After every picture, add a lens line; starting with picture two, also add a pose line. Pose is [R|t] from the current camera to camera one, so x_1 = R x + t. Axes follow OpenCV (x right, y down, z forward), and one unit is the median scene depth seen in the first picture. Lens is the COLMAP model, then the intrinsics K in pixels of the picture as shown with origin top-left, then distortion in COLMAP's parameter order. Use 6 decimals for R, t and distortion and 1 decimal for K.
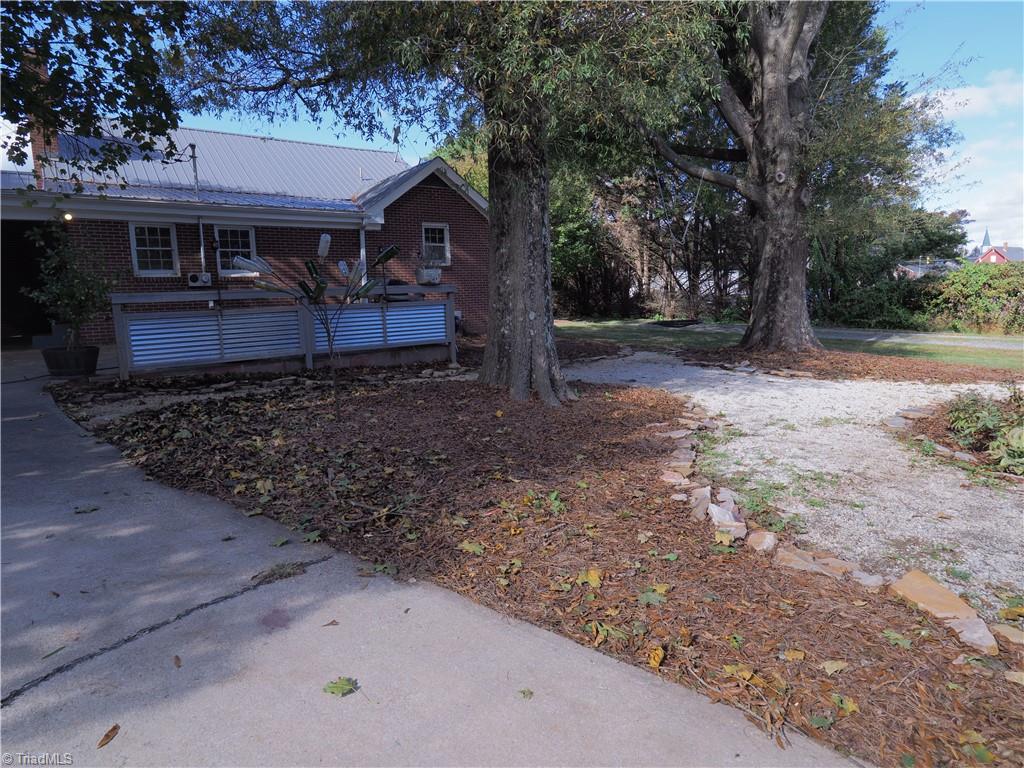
lens RADIAL K [[600.1, 0, 515.2], [0, 600.1, 368.2], [0, 0, 1]] dist [-0.003663, 0.000804]
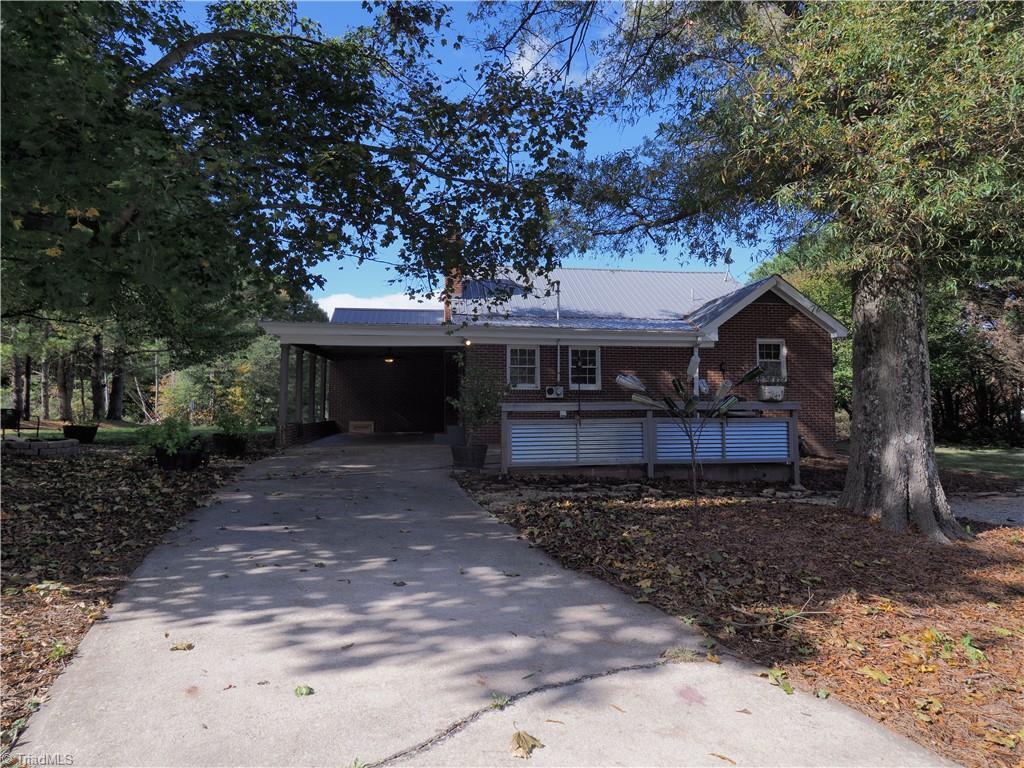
lens RADIAL K [[603.4, 0, 517.4], [0, 603.4, 370.6], [0, 0, 1]] dist [-0.004722, 0.001758]
pose [[0.875822, -0.001809, -0.482631, -0.040743], [-0.086630, 0.983163, -0.160891, 0.008067], [0.474796, 0.182722, 0.860919, -0.076580]]
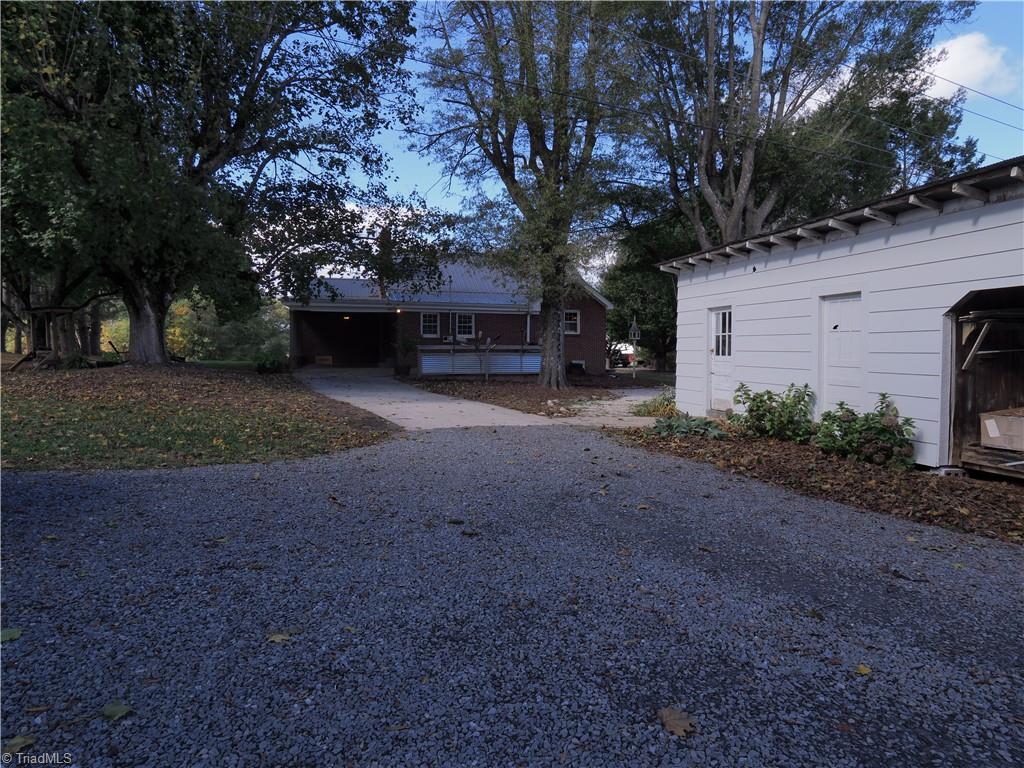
lens RADIAL K [[603.4, 0, 517.4], [0, 603.4, 370.6], [0, 0, 1]] dist [-0.004722, 0.001758]
pose [[0.932647, 0.046368, -0.357797, 0.714889], [-0.078025, 0.994160, -0.074546, 0.154045], [0.352251, 0.097442, 0.930819, -1.348329]]
